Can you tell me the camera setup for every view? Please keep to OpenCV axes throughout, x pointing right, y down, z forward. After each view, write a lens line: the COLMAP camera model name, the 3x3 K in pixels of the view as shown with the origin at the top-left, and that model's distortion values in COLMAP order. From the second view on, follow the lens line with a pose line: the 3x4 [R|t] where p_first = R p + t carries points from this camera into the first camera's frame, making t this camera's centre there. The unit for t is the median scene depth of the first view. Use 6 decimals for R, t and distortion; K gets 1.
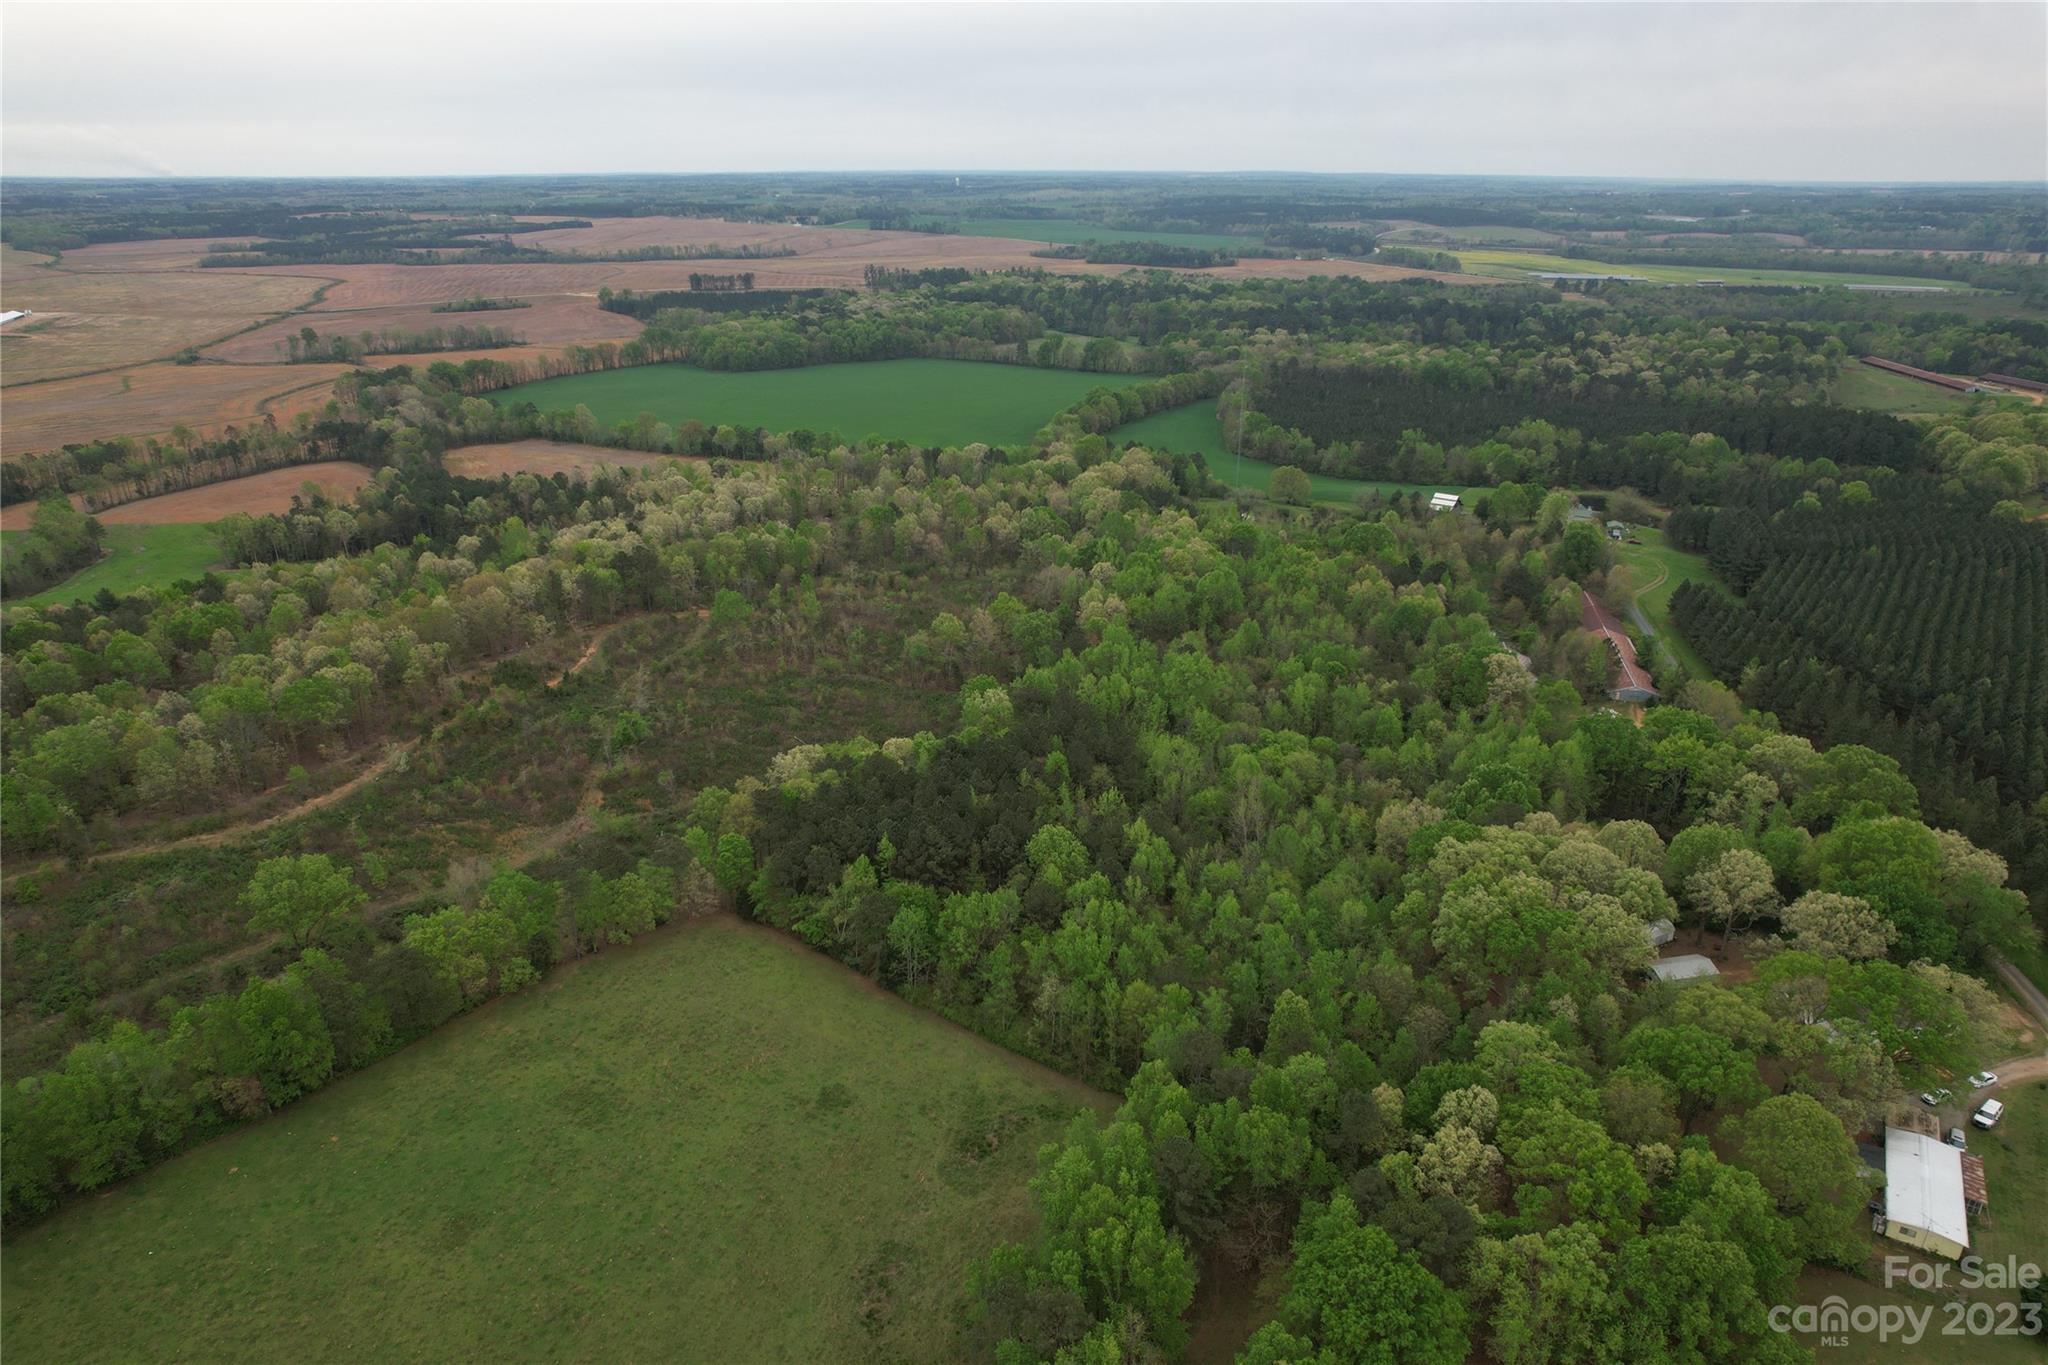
lens RADIAL K [[1317.4, 0, 1018.0], [0, 1317.4, 665.4], [0, 0, 1]] dist [-0.075384, 0.071897]
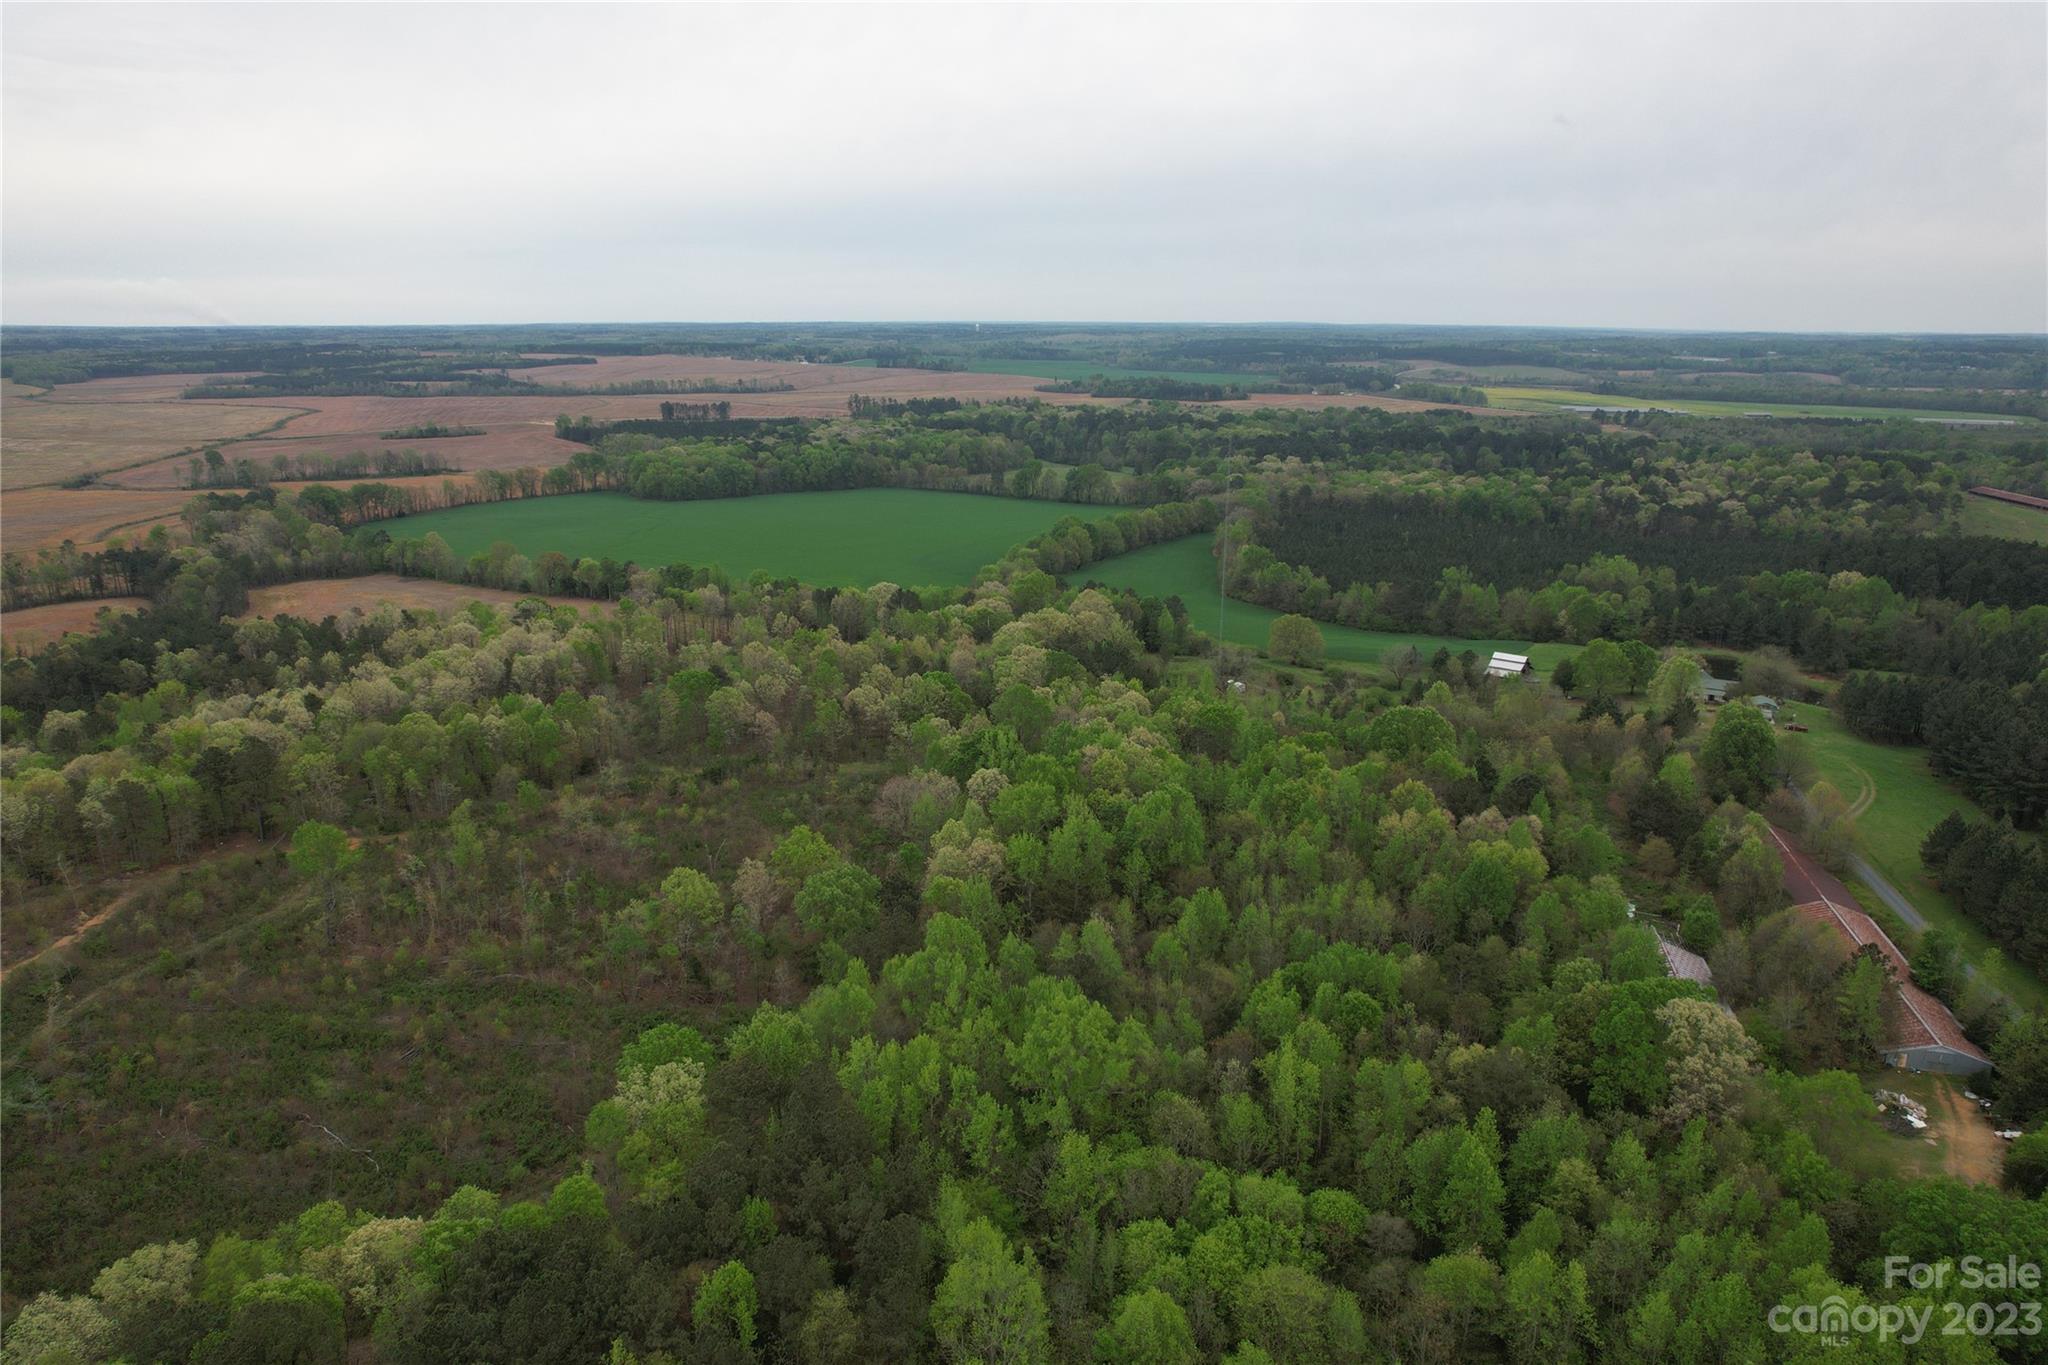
lens RADIAL K [[1317.4, 0, 1018.0], [0, 1317.4, 665.4], [0, 0, 1]] dist [-0.075384, 0.071897]
pose [[0.999816, 0.007017, -0.017838, 0.036750], [-0.008869, 0.994328, -0.105988, -0.024789], [0.016993, 0.106127, 0.994207, 0.149875]]
